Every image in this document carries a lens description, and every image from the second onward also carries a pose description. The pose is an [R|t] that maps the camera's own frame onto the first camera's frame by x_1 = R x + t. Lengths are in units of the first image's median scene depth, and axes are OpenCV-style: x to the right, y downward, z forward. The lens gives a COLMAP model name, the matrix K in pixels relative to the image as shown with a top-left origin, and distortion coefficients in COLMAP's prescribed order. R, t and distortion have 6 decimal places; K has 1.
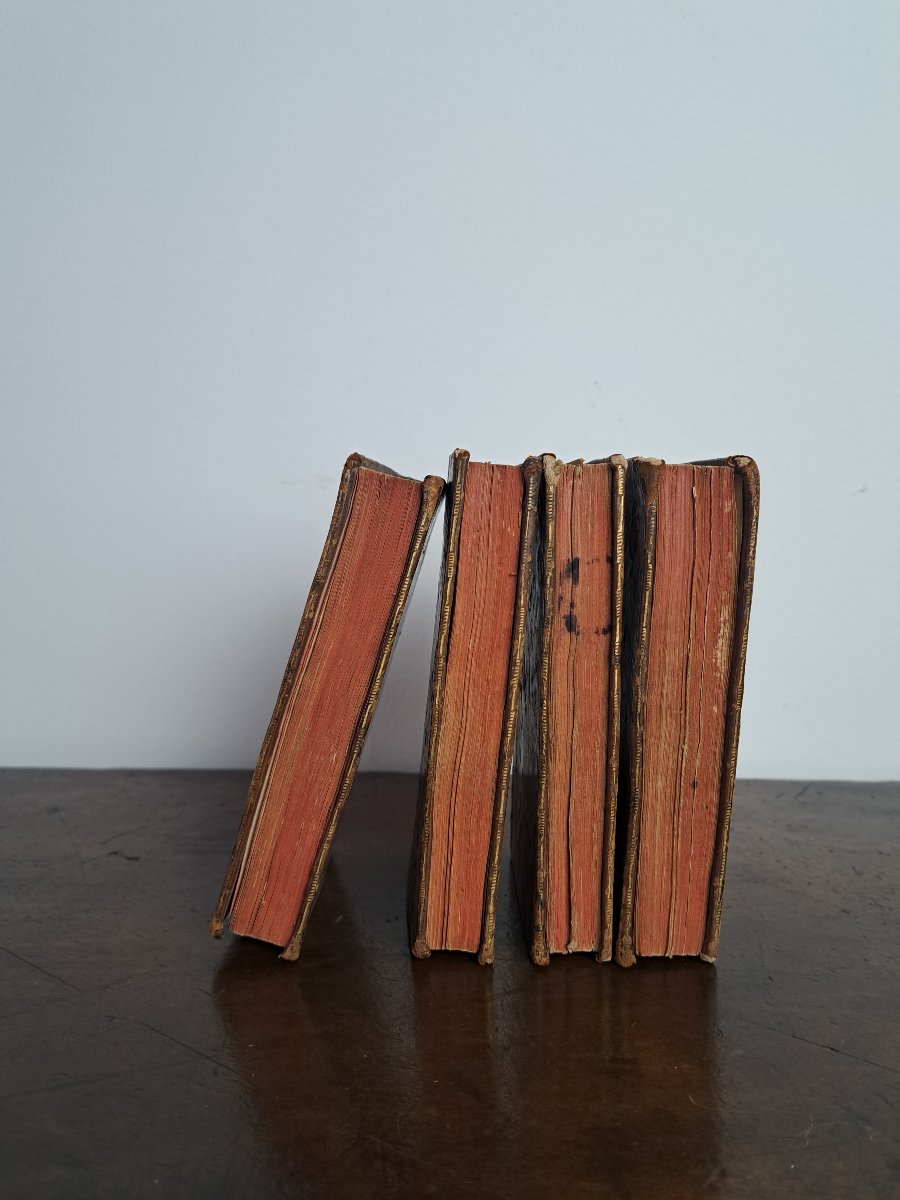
lens RADIAL K [[921.6, 0, 444.9], [0, 921.6, 596.0], [0, 0, 1]] dist [-0.003554, -0.005115]
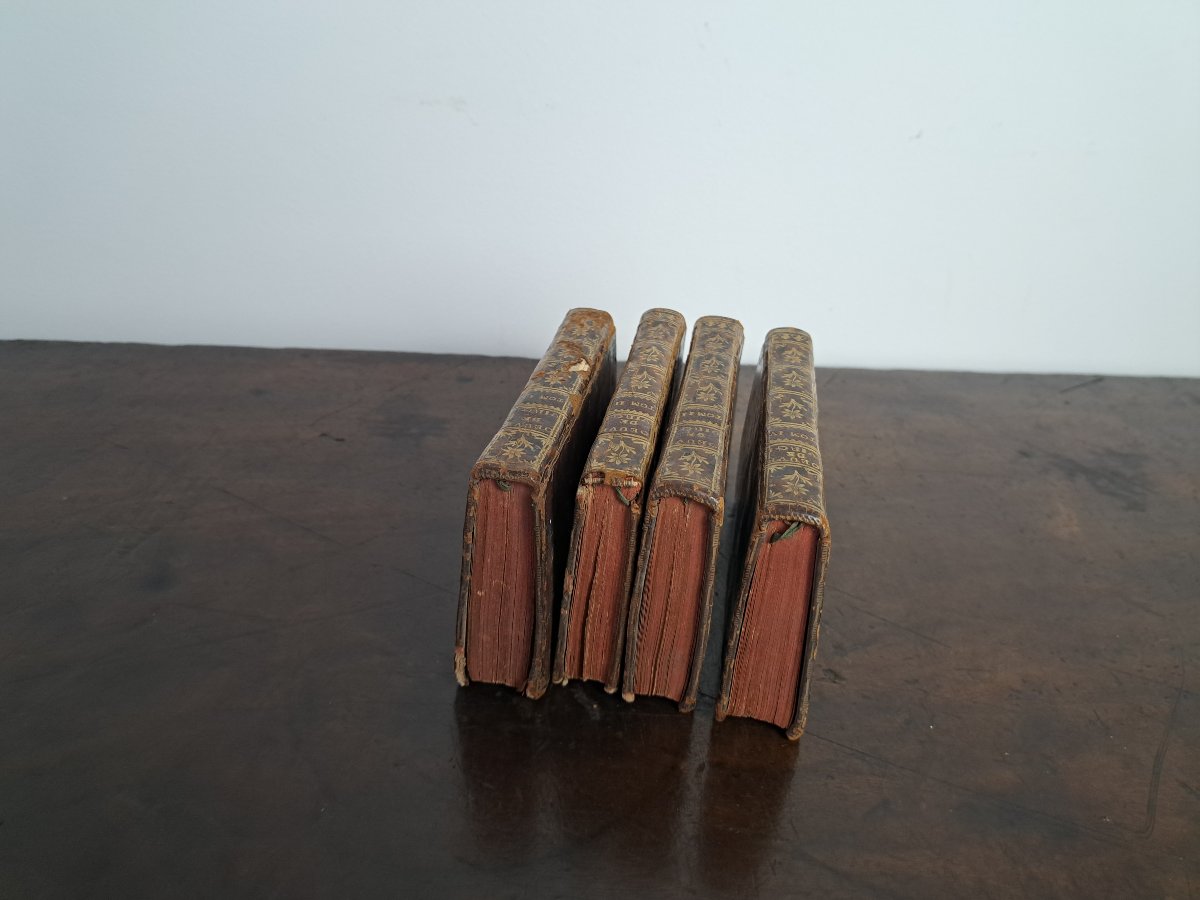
lens RADIAL K [[921.1, 0, 599.1], [0, 921.1, 446.6], [0, 0, 1]] dist [0.041671, -0.083678]
pose [[0.994721, 0.005001, 0.102491, -0.130618], [-0.044911, 0.919285, 0.391023, -0.330339], [-0.092263, -0.393562, 0.914657, -0.363128]]
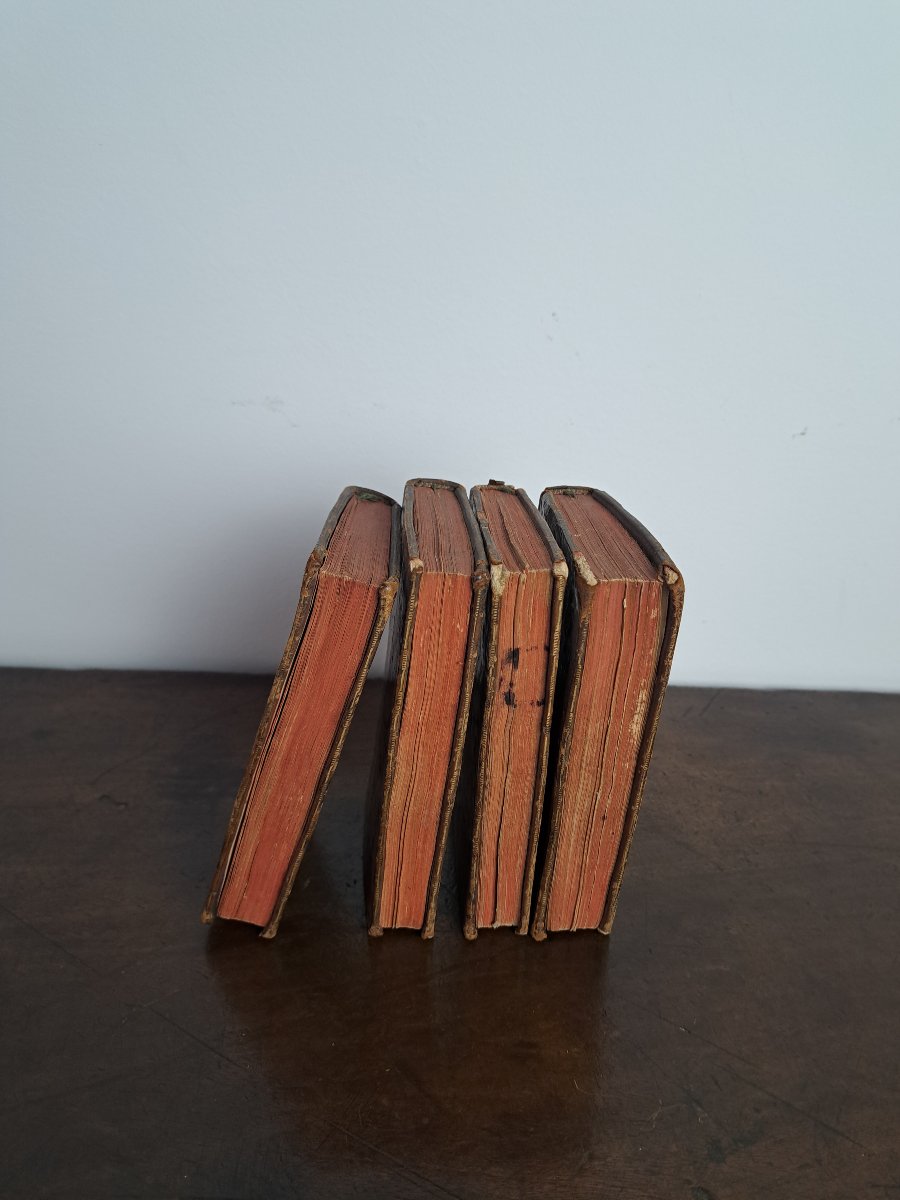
lens RADIAL K [[925.4, 0, 448.4], [0, 925.4, 599.8], [0, 0, 1]] dist [-0.000355, -0.008631]
pose [[0.998035, 0.009245, 0.061972, -0.009185], [-0.029384, 0.942611, 0.332598, -0.458637], [-0.055341, -0.333765, 0.941030, -0.029326]]
